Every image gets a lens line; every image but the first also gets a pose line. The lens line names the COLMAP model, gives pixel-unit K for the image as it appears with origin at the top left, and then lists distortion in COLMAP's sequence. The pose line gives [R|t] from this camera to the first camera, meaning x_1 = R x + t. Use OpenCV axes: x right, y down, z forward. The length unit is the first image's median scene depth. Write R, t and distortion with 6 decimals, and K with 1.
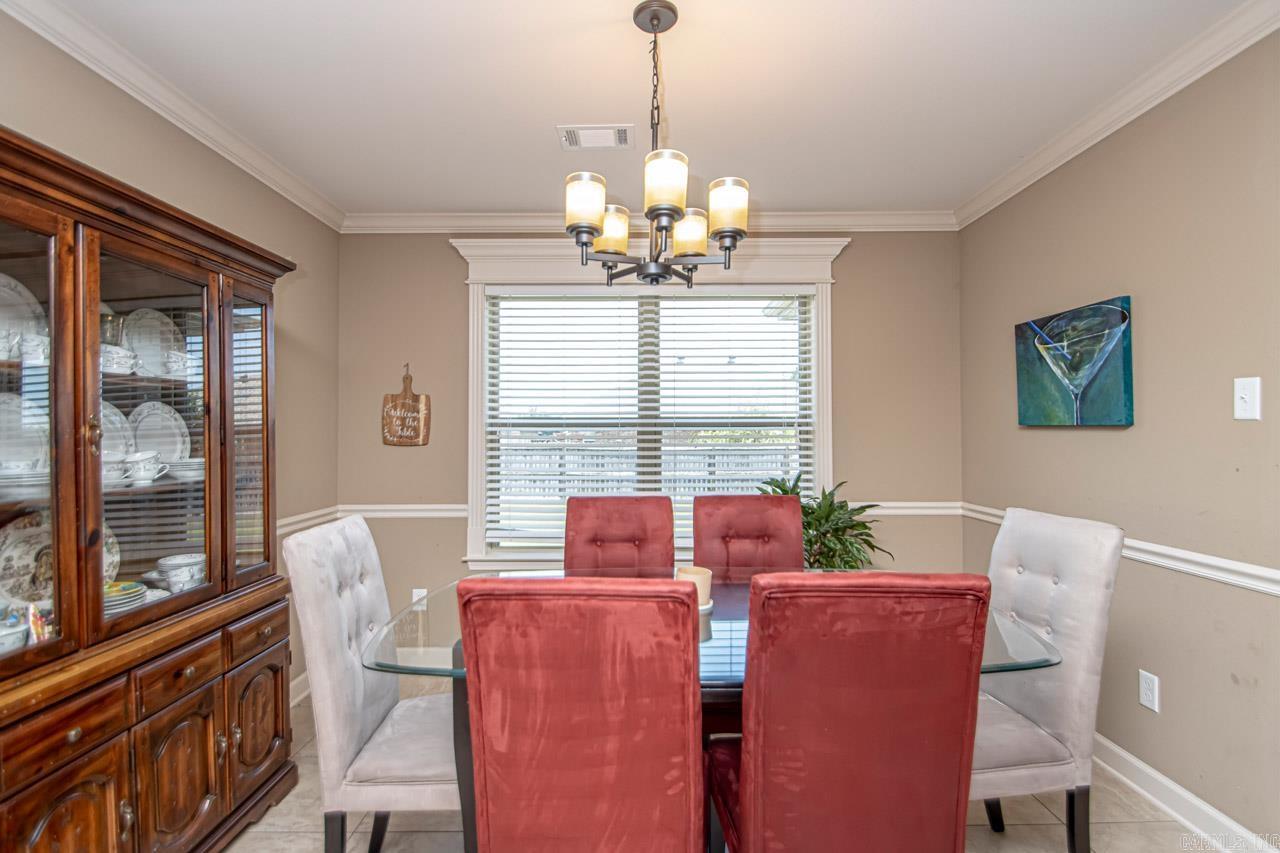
lens RADIAL K [[602.9, 0, 637.2], [0, 602.9, 427.4], [0, 0, 1]] dist [0.014508, -0.016804]
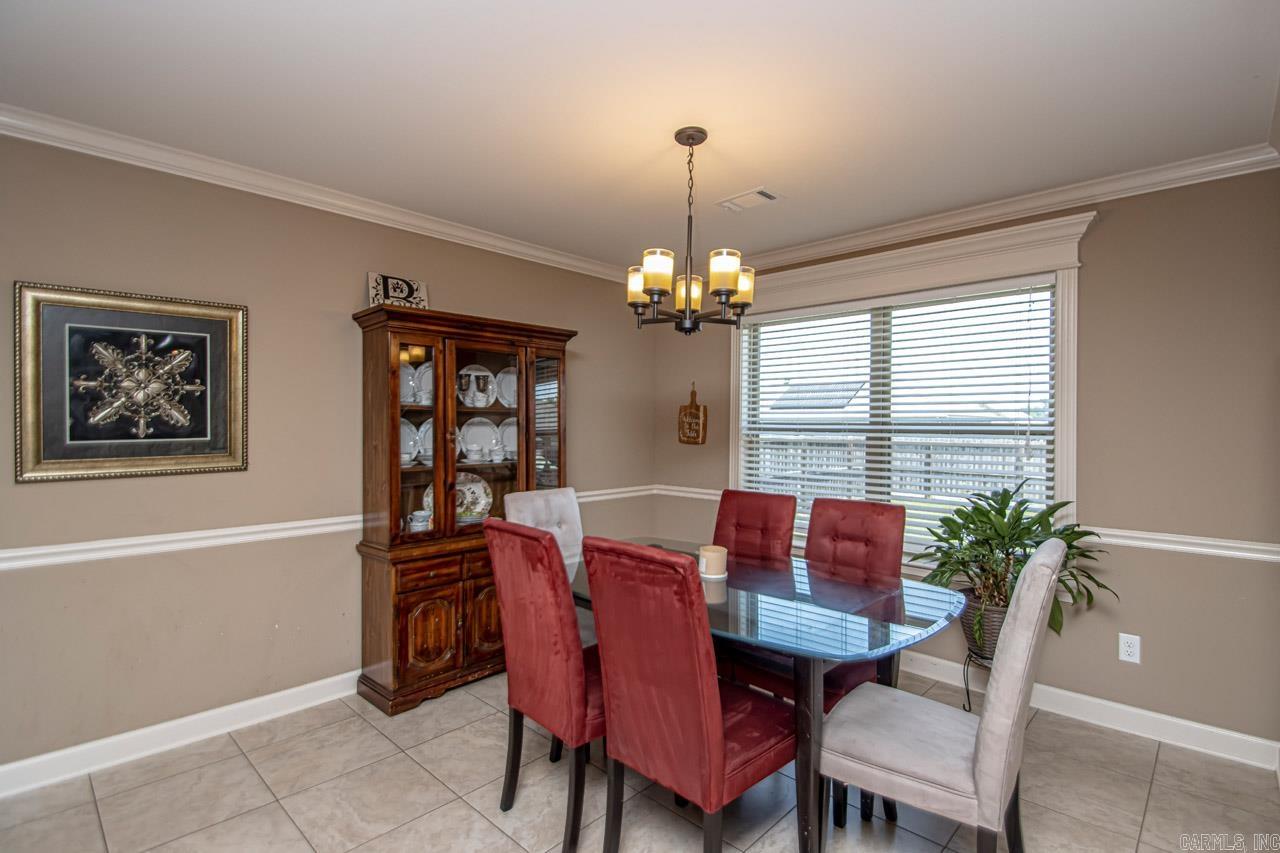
lens RADIAL K [[602.9, 0, 662.7], [0, 602.9, 429.8], [0, 0, 1]] dist [0.014508, -0.016804]
pose [[0.737884, 0.013298, -0.674797, 0.576326], [-0.003368, 0.999866, 0.016021, -0.027265], [0.674920, -0.009549, 0.737829, -0.030250]]
